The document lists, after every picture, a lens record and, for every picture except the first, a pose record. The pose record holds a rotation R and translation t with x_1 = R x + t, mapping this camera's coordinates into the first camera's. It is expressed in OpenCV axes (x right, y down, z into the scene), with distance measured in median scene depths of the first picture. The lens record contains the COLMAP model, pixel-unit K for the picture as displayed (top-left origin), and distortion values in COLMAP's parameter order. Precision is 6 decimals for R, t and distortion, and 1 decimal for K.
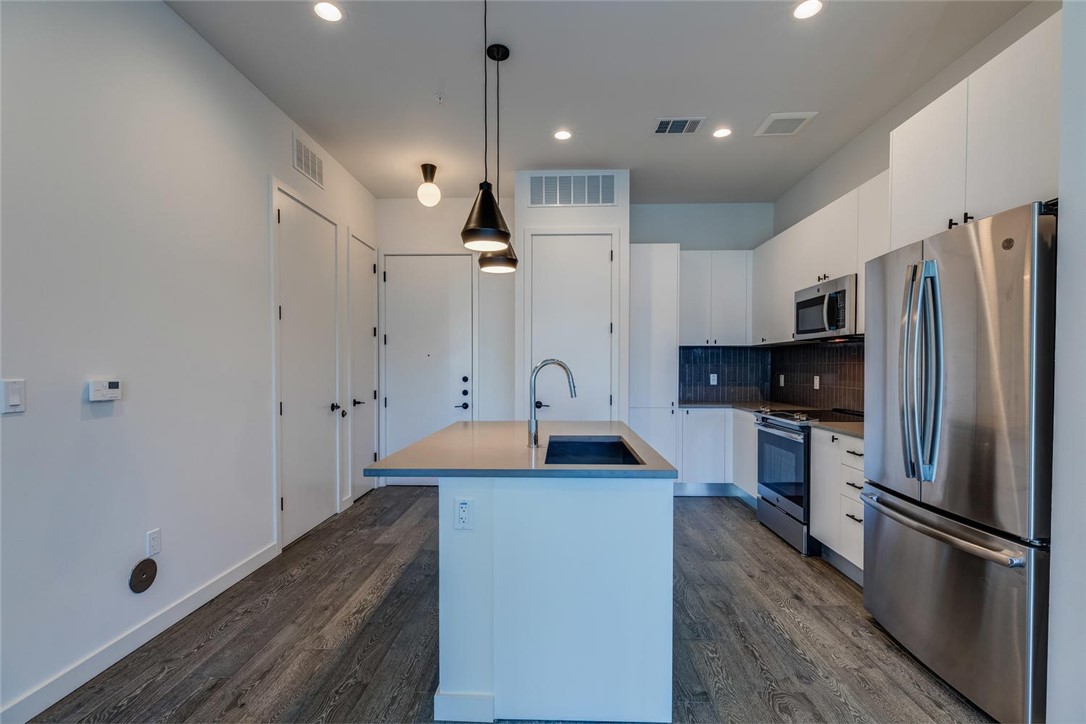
lens RADIAL K [[494.7, 0, 545.0], [0, 494.7, 377.2], [0, 0, 1]] dist [0.005529, -0.001771]
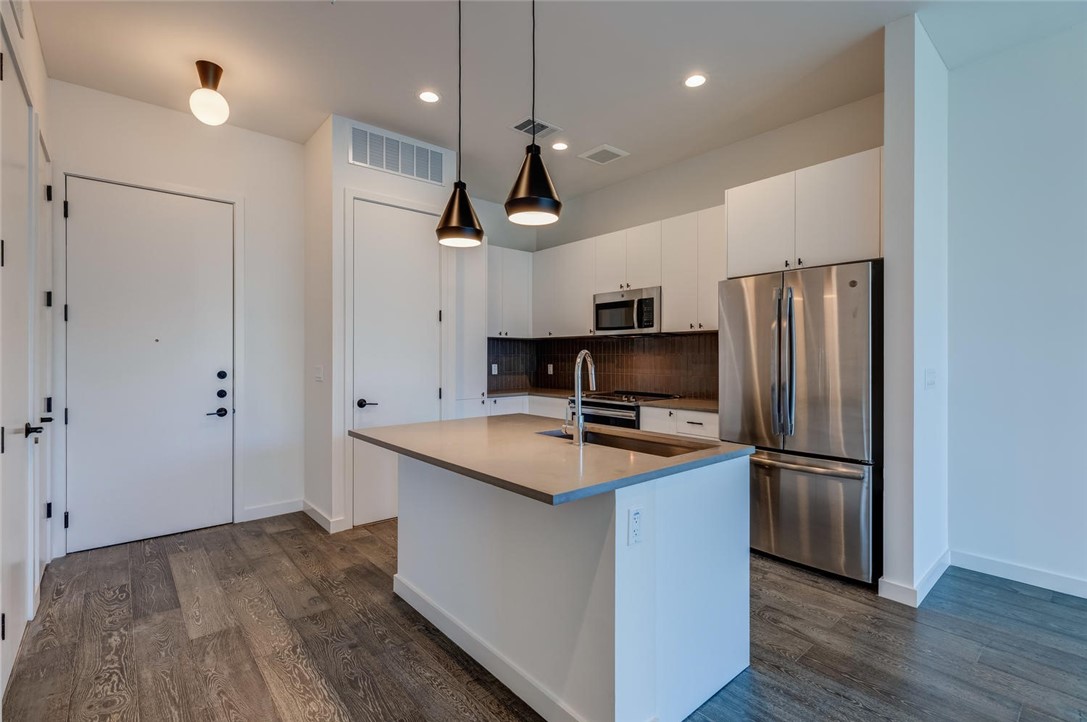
lens RADIAL K [[495.1, 0, 545.1], [0, 495.1, 358.9], [0, 0, 1]] dist [0.005529, -0.001771]
pose [[0.737866, -0.002879, 0.674941, -0.363462], [0.014190, 0.999836, -0.011248, -0.005497], [-0.674798, 0.017877, 0.737786, 0.187284]]
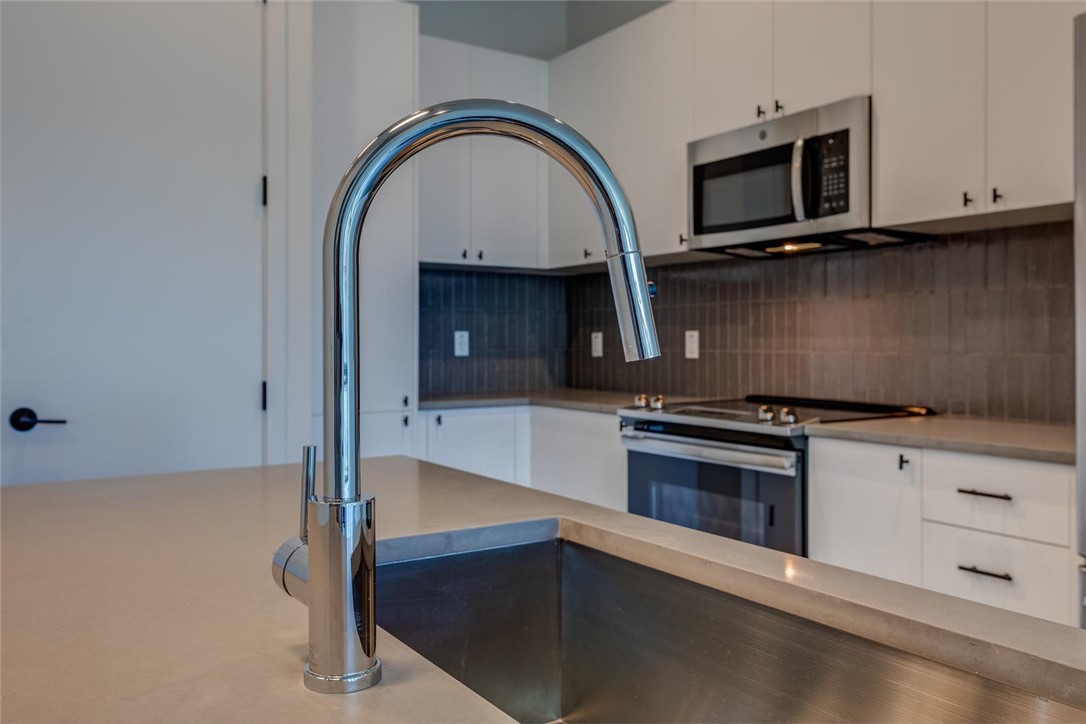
lens RADIAL K [[882.2, 0, 540.7], [0, 882.2, 340.5], [0, 0, 1]] dist [0.001956, 0.000534]
pose [[0.819933, 0.001208, 0.572459, -0.066965], [0.012365, 0.999727, -0.019820, 0.022590], [-0.572327, 0.023330, 0.819694, 0.389338]]
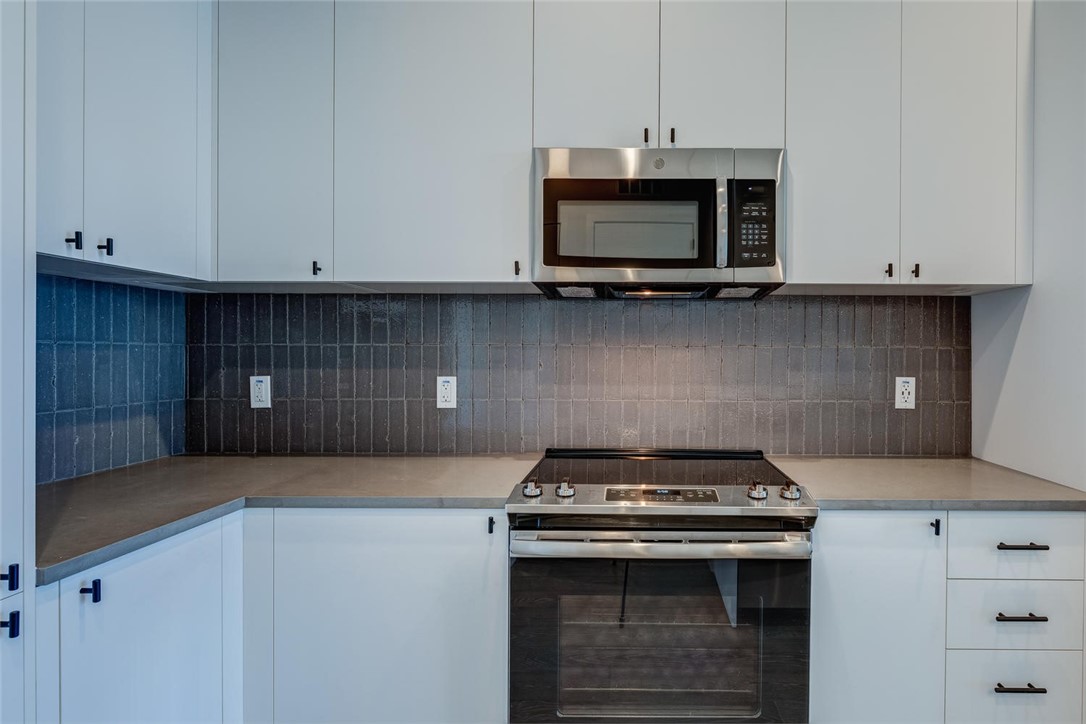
lens RADIAL K [[592.6, 0, 640.4], [0, 592.6, 358.1], [0, 0, 1]] dist [-0.003084, -0.001051]
pose [[-0.028801, -0.006862, 0.999562, 0.061884], [0.017259, 0.999824, 0.007361, -0.018539], [-0.999436, 0.017464, -0.028677, 0.878241]]
